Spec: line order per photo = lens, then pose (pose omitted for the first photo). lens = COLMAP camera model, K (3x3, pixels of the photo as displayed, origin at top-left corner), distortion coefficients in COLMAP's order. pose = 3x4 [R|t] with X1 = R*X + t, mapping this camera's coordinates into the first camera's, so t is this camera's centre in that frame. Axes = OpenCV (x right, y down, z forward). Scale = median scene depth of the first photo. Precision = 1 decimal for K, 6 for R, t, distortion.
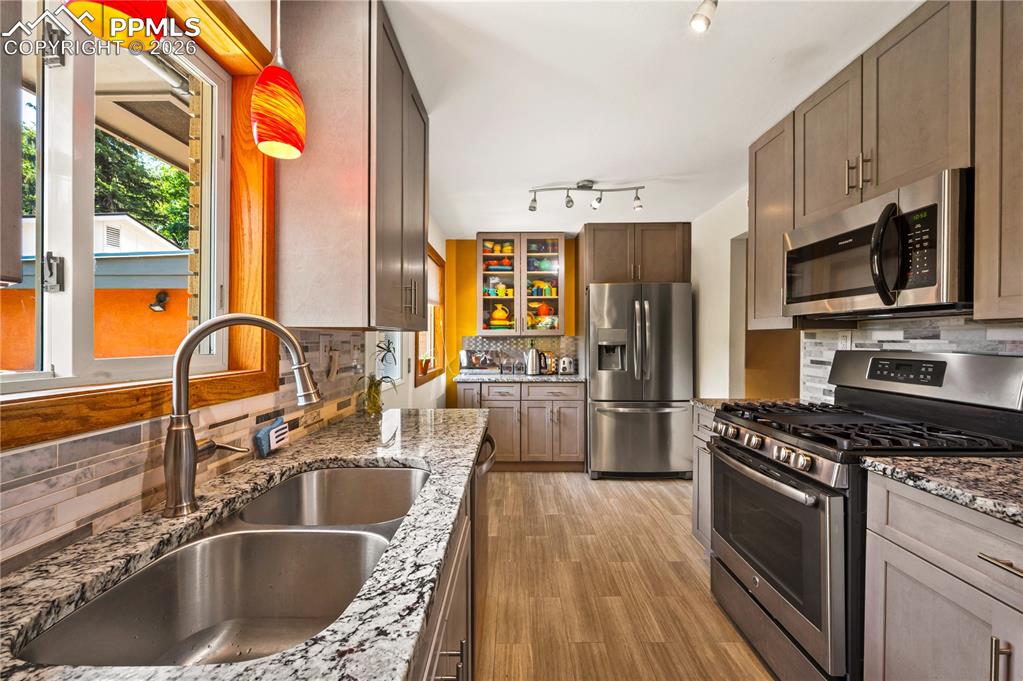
lens RADIAL K [[408.3, 0, 511.5], [0, 408.3, 340.5], [0, 0, 1]] dist [-0.000380, -0.000044]
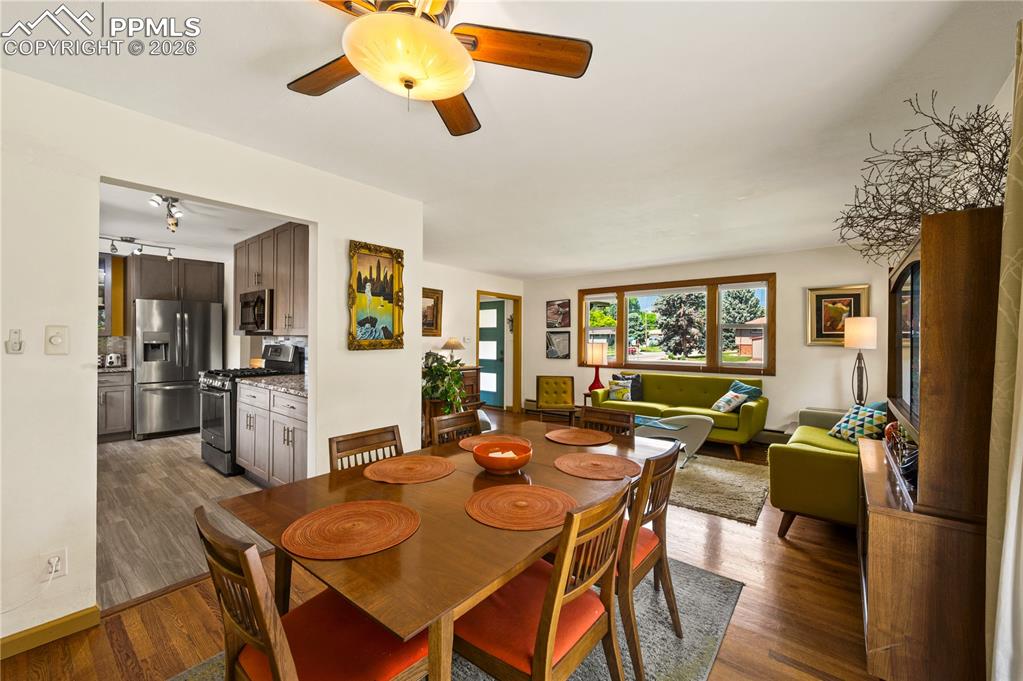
lens RADIAL K [[408.3, 0, 511.5], [0, 408.3, 340.5], [0, 0, 1]] dist [-0.000380, -0.000044]
pose [[0.628449, -0.002765, 0.777846, -0.079840], [-0.003111, 0.999977, 0.006068, -0.011414], [-0.777845, -0.006233, 0.628426, -0.815104]]
